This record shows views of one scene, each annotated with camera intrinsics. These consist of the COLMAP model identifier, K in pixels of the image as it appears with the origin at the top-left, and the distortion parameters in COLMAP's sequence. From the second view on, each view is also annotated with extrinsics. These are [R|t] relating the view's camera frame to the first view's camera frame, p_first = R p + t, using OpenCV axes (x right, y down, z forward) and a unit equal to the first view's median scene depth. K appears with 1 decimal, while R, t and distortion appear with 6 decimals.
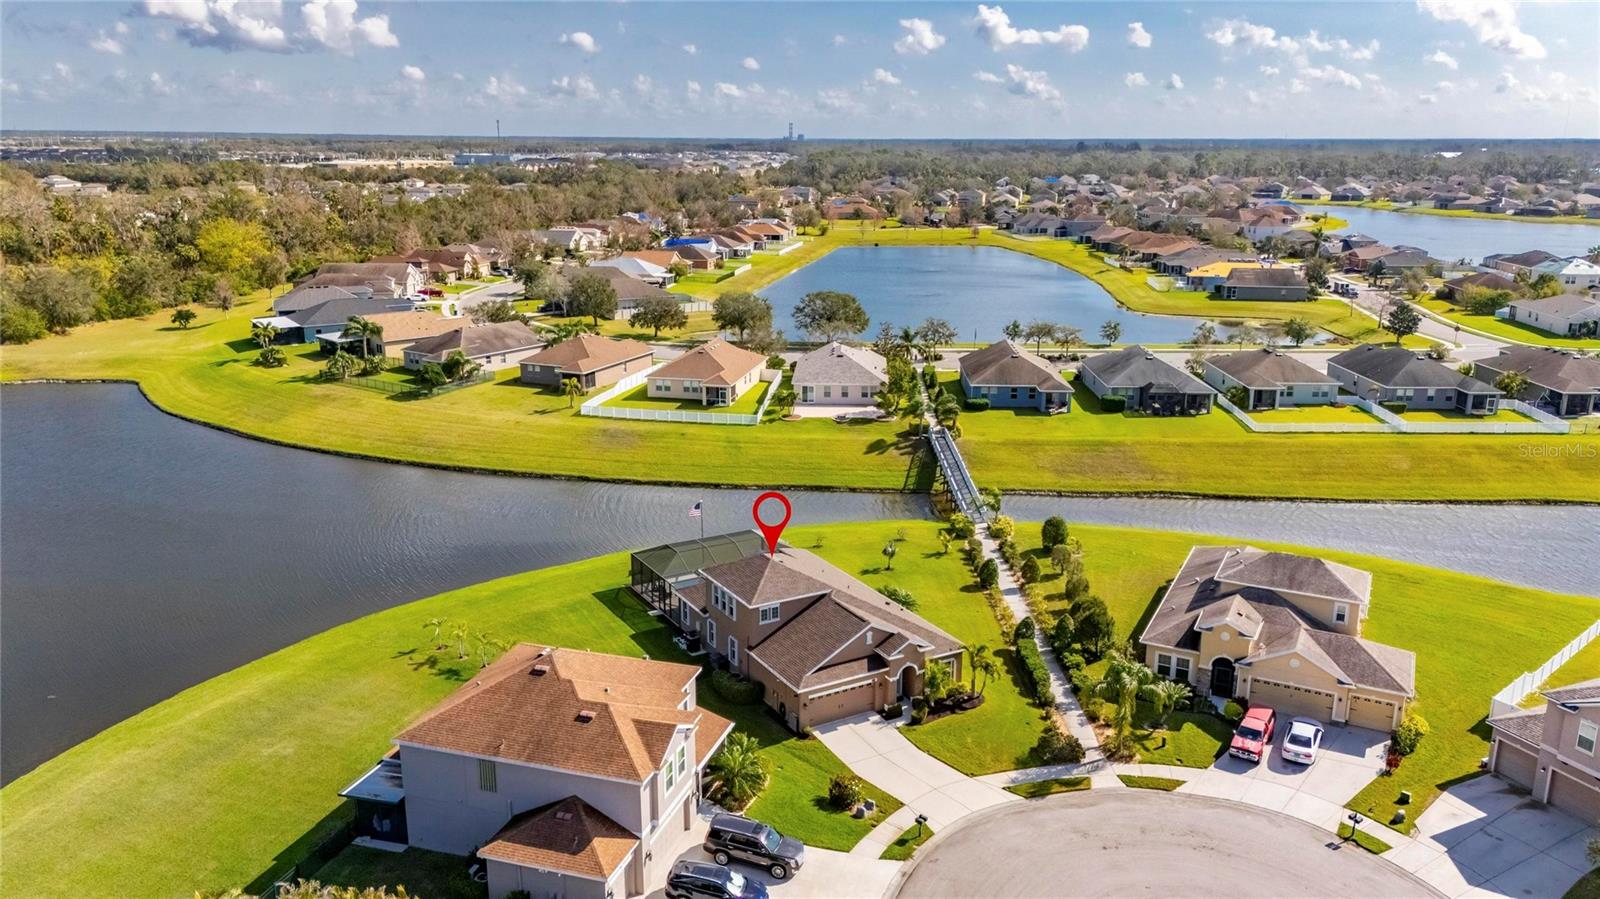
lens RADIAL K [[1173.8, 0, 809.3], [0, 1173.8, 446.9], [0, 0, 1]] dist [0.080532, -0.080793]
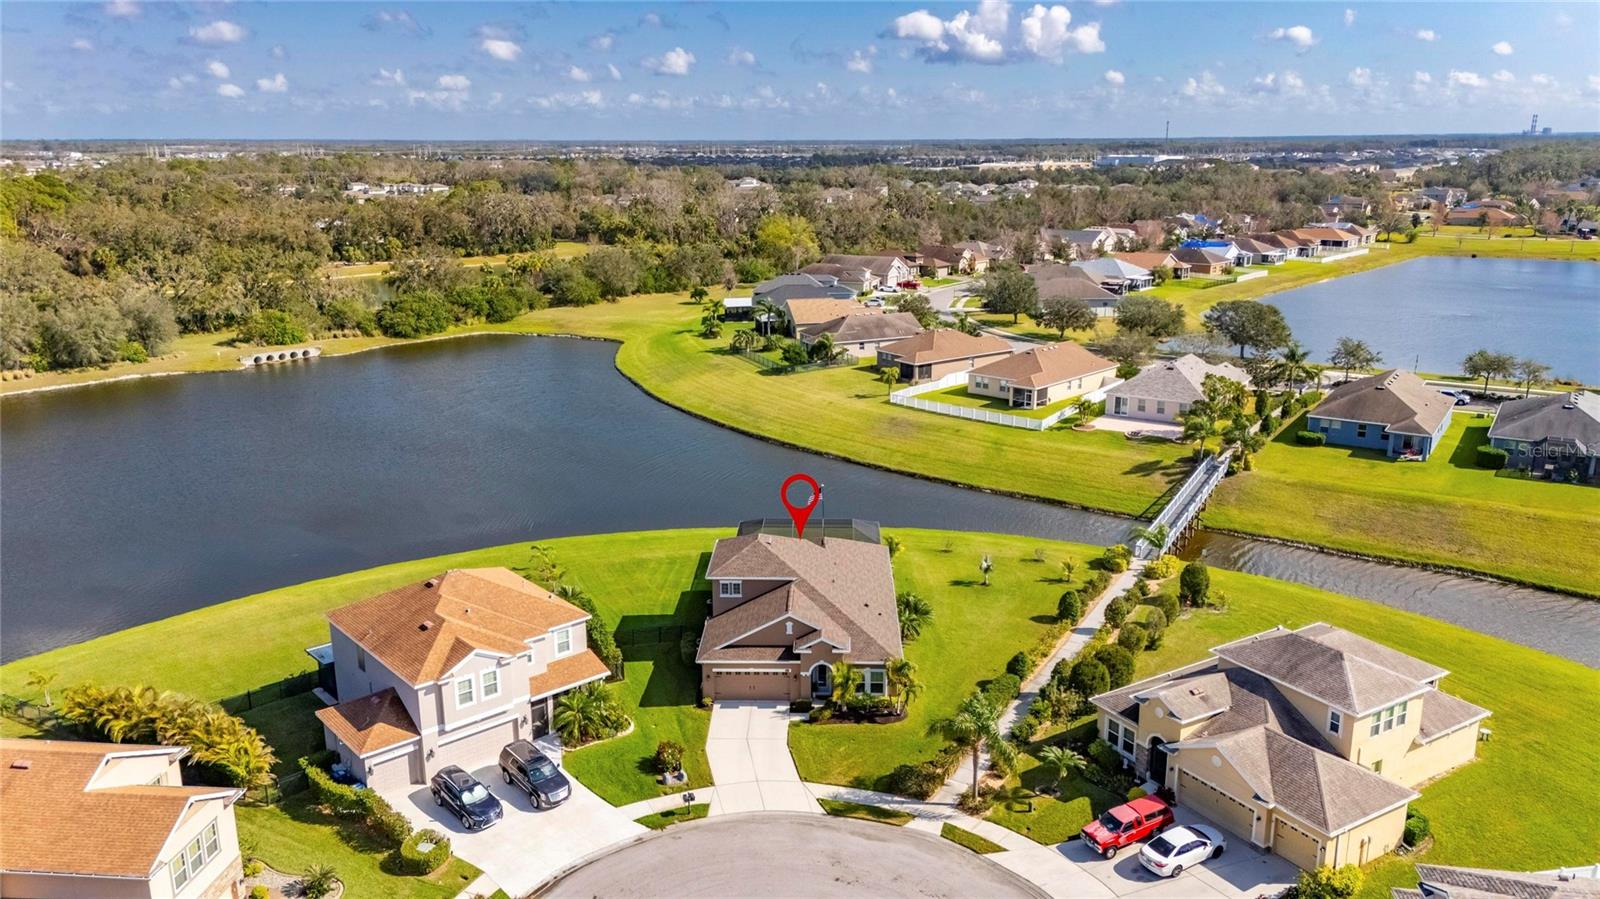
lens RADIAL K [[1173.8, 0, 809.3], [0, 1173.8, 446.9], [0, 0, 1]] dist [0.080532, -0.080793]
pose [[0.852517, 0.123423, -0.507918, 0.546939], [-0.124204, 0.991724, 0.032516, -0.025436], [0.507728, 0.035365, 0.860791, 0.136161]]
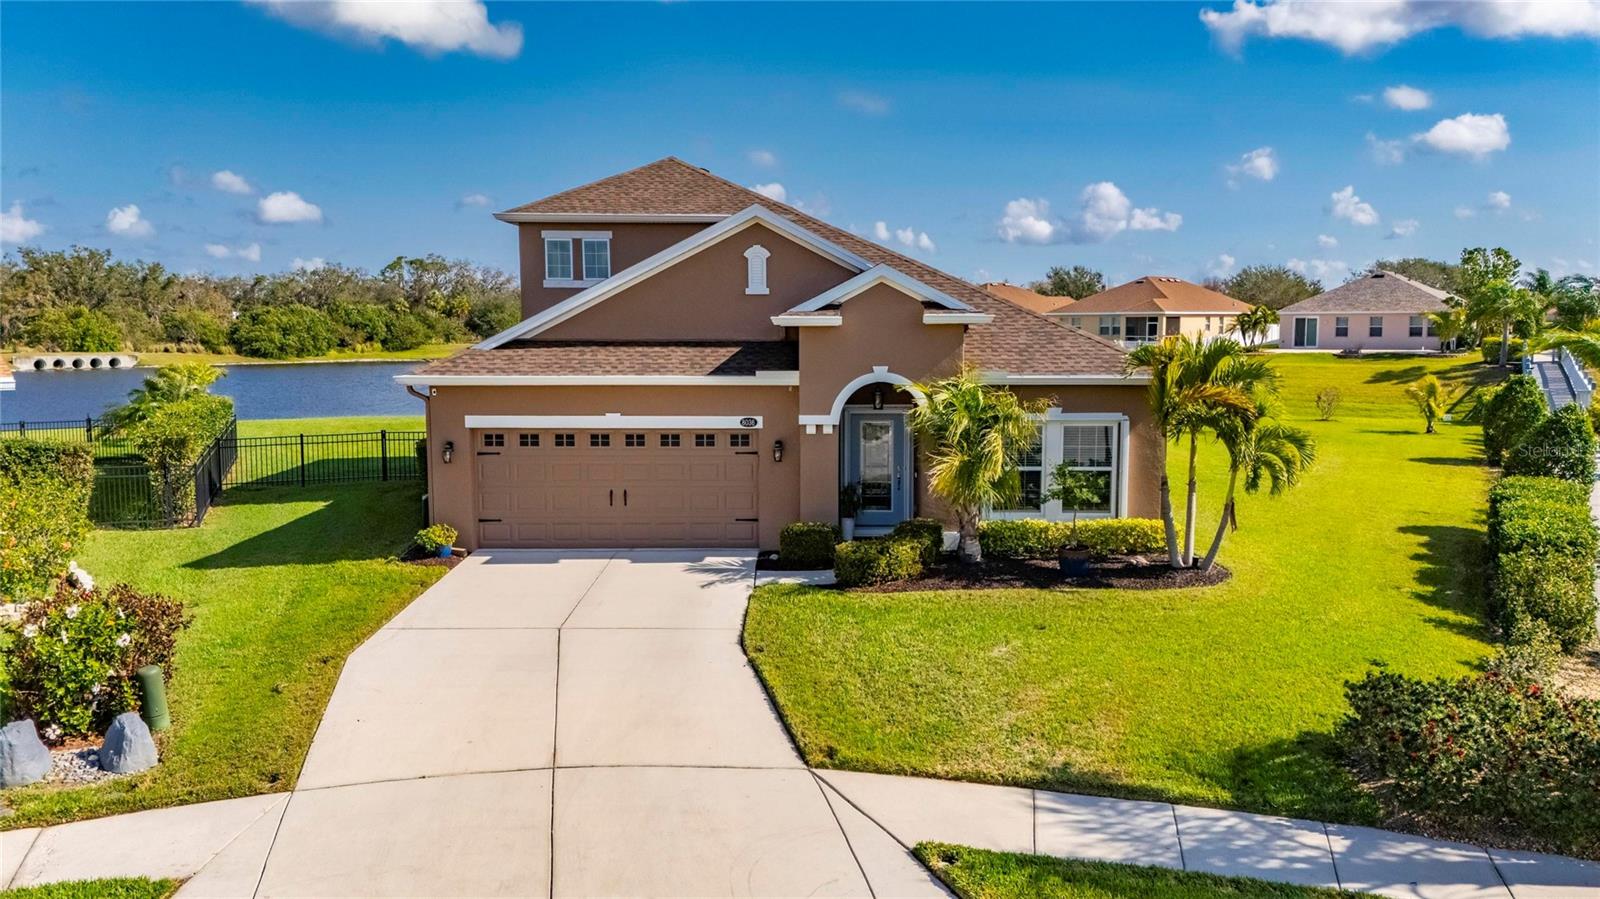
lens RADIAL K [[1173.8, 0, 809.3], [0, 1173.8, 446.9], [0, 0, 1]] dist [0.080532, -0.080793]
pose [[0.857476, 0.040931, -0.512893, 0.199310], [-0.120692, 0.985019, -0.123170, 0.230569], [0.500168, 0.167517, 0.849571, 0.767721]]
